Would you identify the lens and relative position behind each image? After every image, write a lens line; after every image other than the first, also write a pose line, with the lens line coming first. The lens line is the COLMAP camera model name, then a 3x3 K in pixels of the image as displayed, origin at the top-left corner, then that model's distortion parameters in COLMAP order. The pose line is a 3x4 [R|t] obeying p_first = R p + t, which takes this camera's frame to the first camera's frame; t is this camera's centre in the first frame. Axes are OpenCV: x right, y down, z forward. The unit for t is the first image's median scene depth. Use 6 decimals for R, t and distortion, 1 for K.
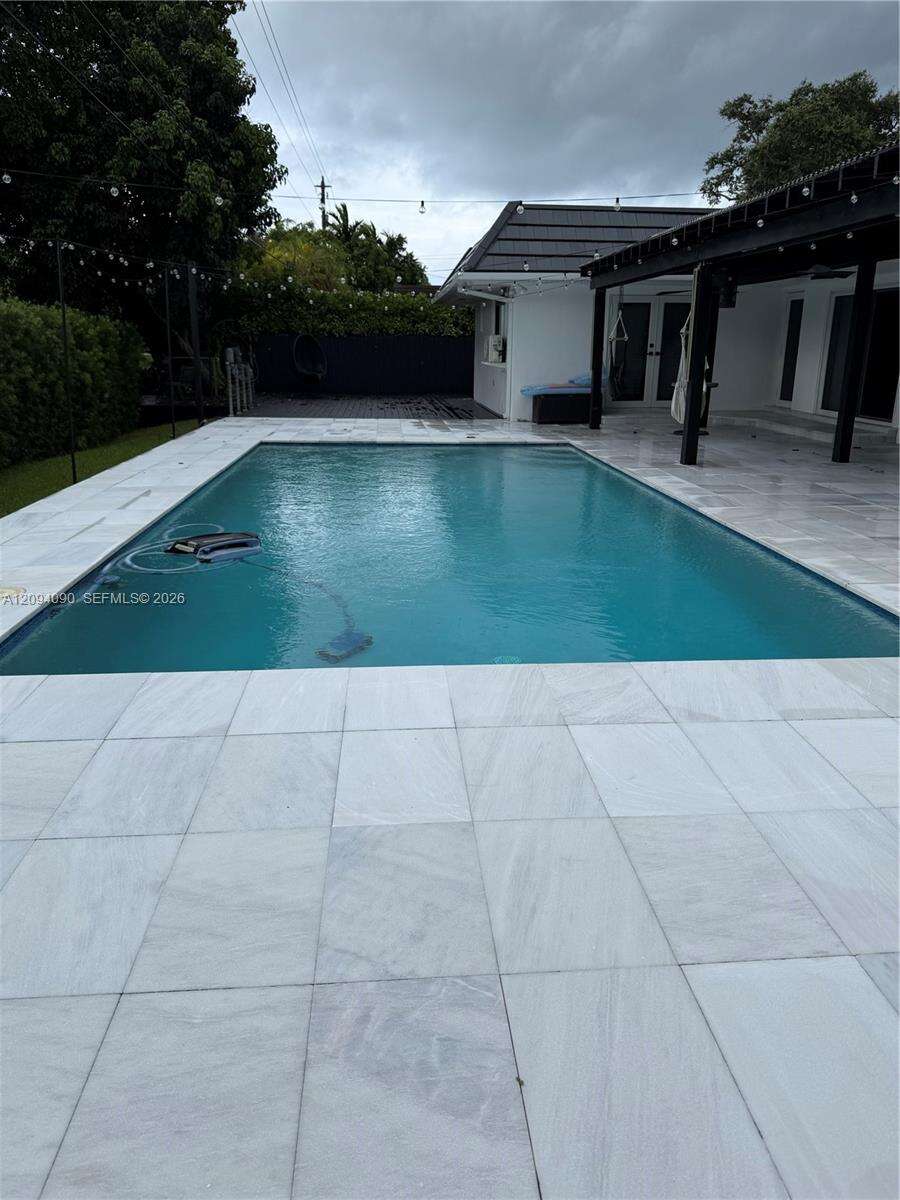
lens RADIAL K [[848.8, 0, 450.0], [0, 848.8, 600.0], [0, 0, 1]] dist [0.029734, -0.046247]
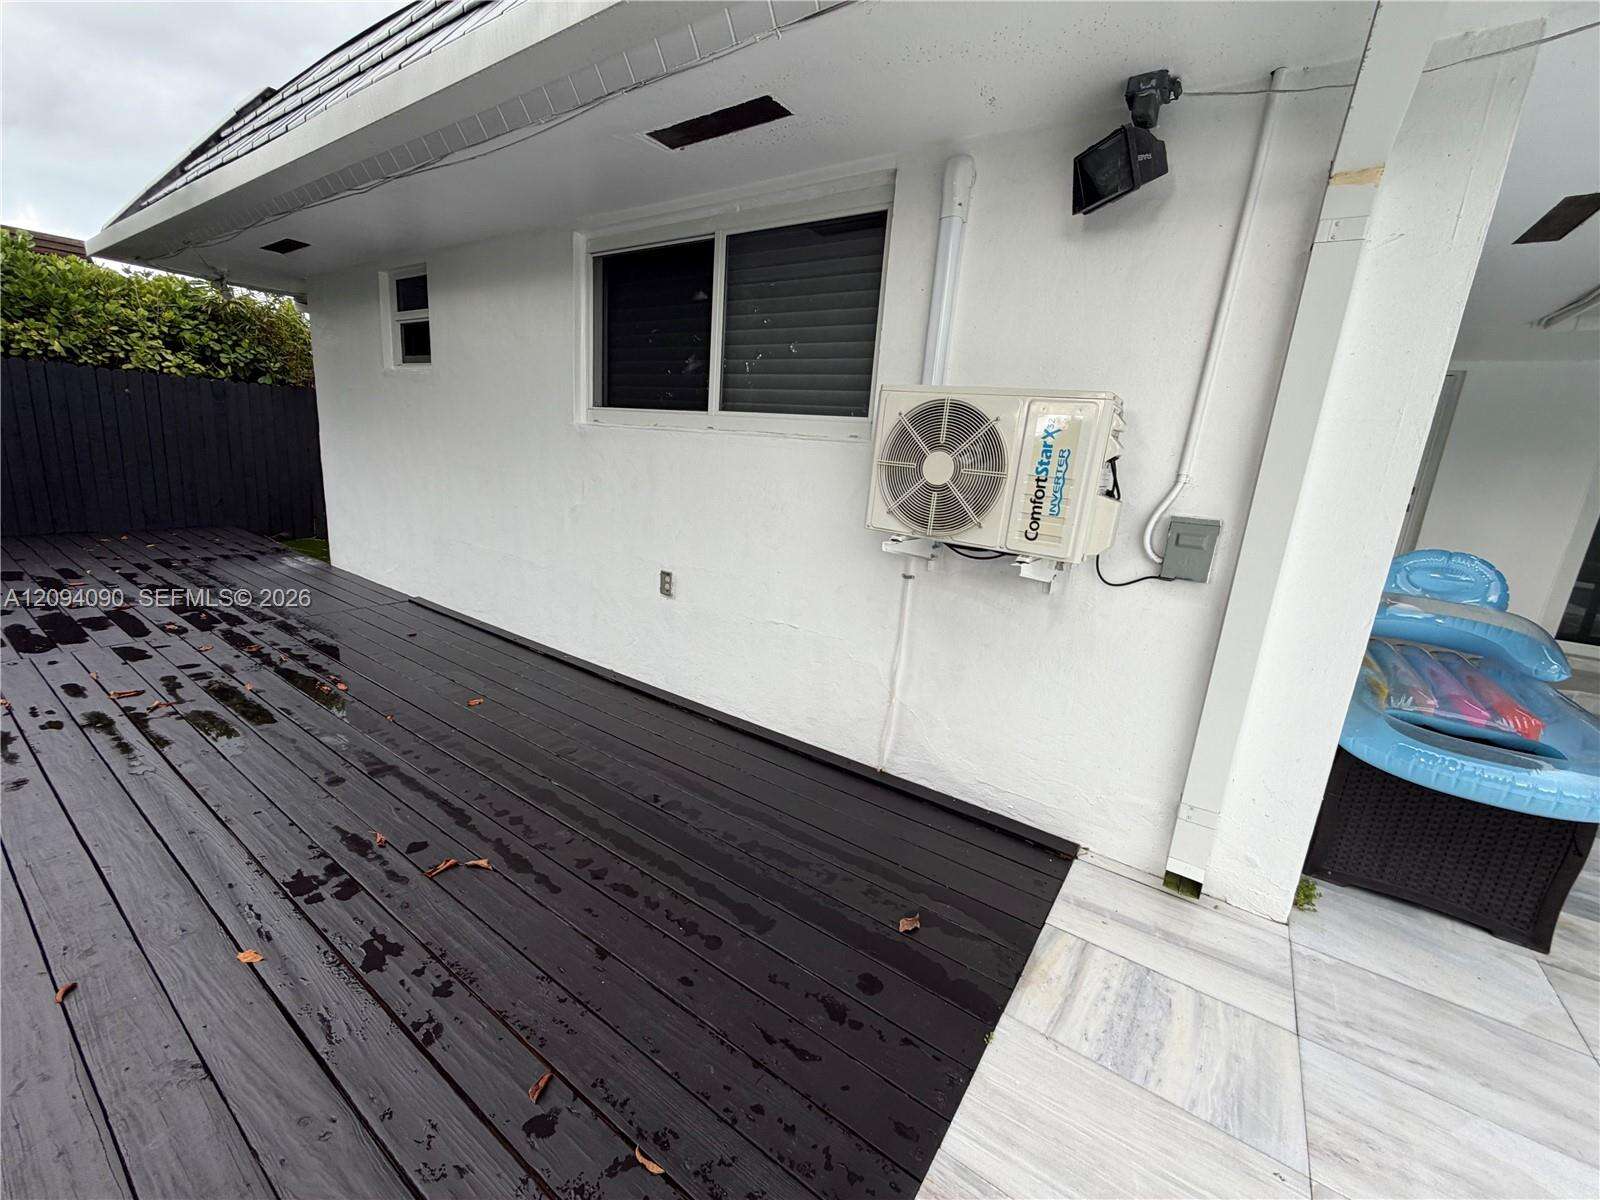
lens RADIAL K [[633.3, 0, 800.0], [0, 633.3, 600.0], [0, 0, 1]] dist [0.000361, 0.000210]
pose [[0.632168, -0.137791, 0.762481, -0.077882], [0.153794, 0.986795, 0.050819, -0.322466], [-0.759415, 0.085139, 0.645011, 1.081702]]
